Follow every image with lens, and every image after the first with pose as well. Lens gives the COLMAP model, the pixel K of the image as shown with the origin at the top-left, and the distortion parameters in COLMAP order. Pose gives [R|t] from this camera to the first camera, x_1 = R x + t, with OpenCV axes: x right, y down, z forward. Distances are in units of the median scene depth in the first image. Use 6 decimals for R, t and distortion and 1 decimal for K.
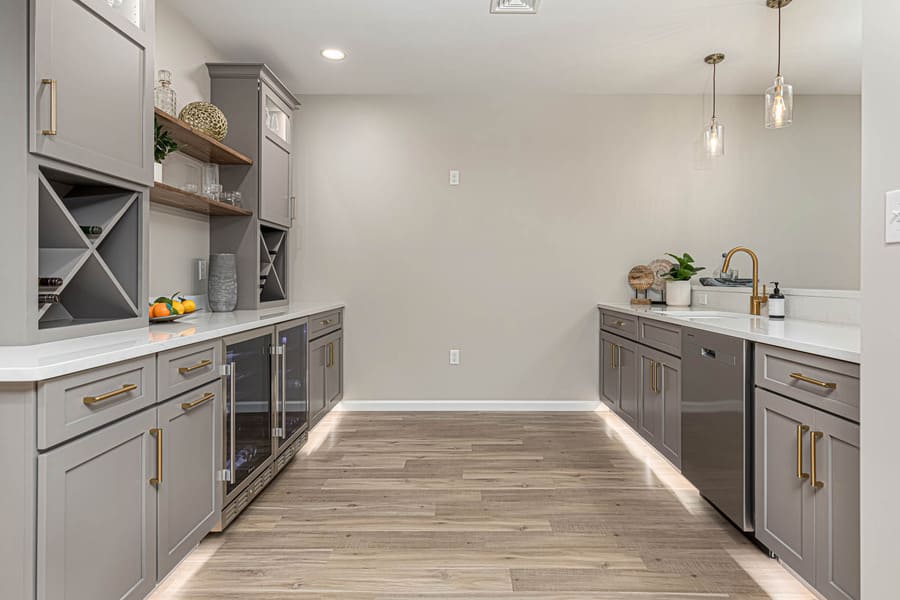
lens RADIAL K [[508.3, 0, 452.4], [0, 508.3, 274.3], [0, 0, 1]] dist [-0.003842, -0.000724]
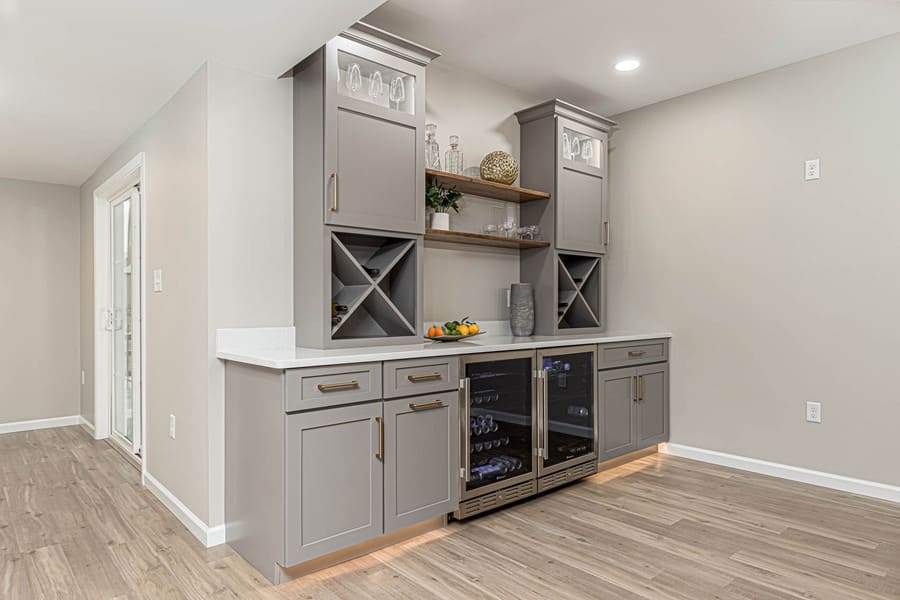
lens RADIAL K [[556.0, 0, 450.0], [0, 556.0, 300.0], [0, 0, 1]] dist [0.000819, 0.000159]
pose [[0.655317, -0.008759, -0.755303, 0.410974], [0.007350, 0.999959, -0.005219, 0.000920], [0.755318, -0.002132, 0.655355, 0.107656]]
